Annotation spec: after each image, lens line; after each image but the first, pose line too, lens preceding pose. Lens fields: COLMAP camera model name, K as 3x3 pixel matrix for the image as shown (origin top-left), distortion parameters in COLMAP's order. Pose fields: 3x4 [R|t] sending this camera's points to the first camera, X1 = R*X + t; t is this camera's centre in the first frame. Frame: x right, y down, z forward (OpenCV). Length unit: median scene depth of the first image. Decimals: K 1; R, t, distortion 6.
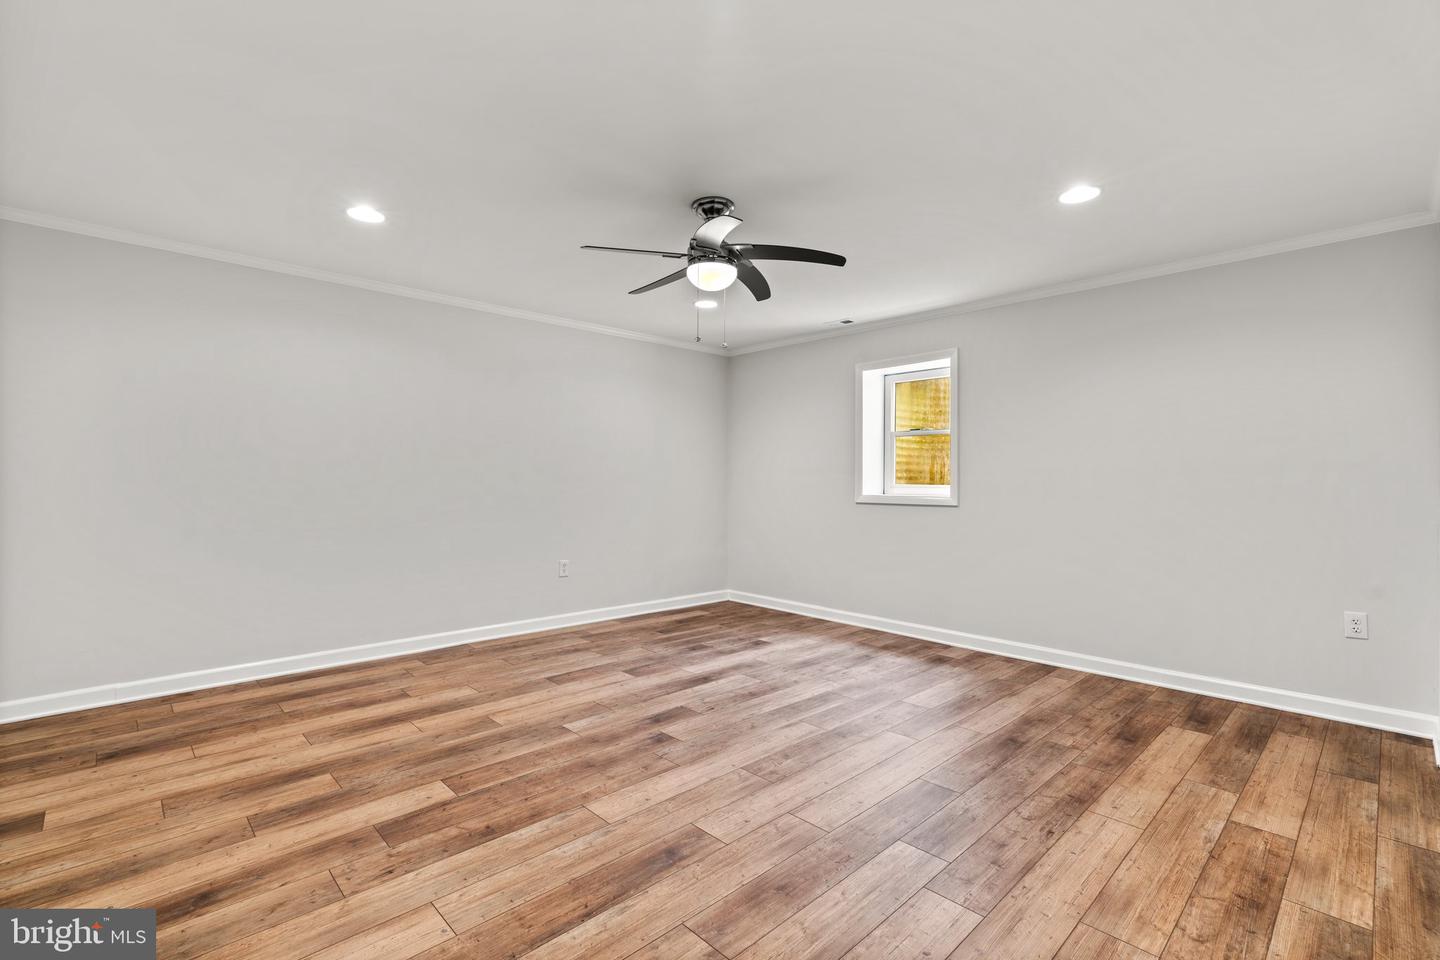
lens RADIAL K [[653.7, 0, 719.1], [0, 653.7, 480.0], [0, 0, 1]] dist [0.001267, 0.001441]
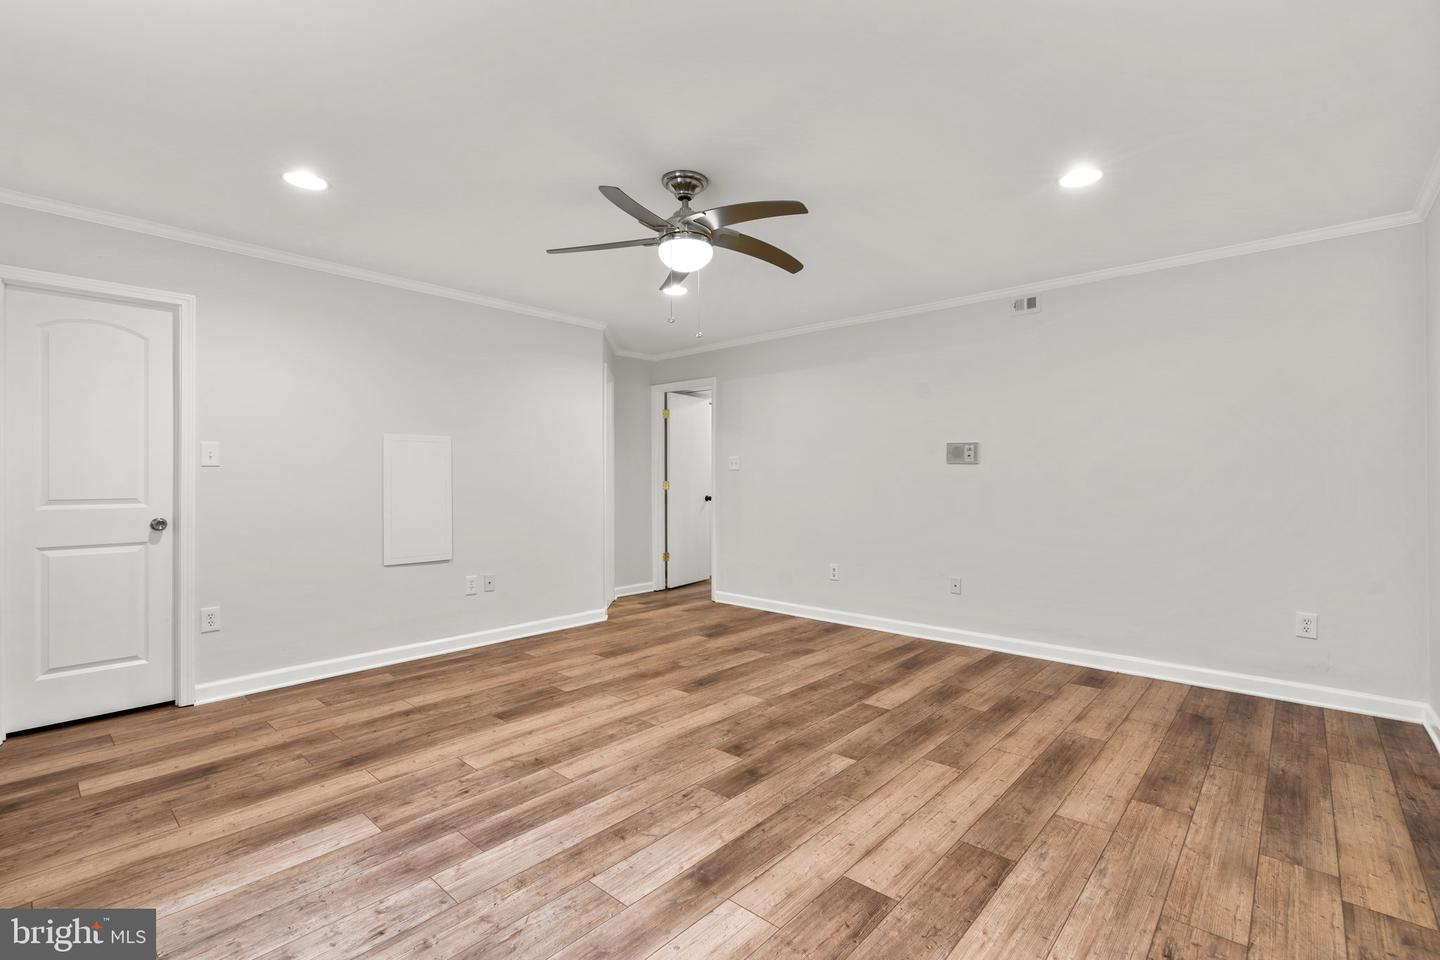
lens RADIAL K [[653.7, 0, 720.2], [0, 653.7, 481.4], [0, 0, 1]] dist [0.001267, 0.001441]
pose [[-0.997257, -0.004532, -0.073877, 0.006529], [-0.004801, 0.999982, 0.003475, 0.002794], [0.073860, 0.003821, -0.997261, 2.030785]]
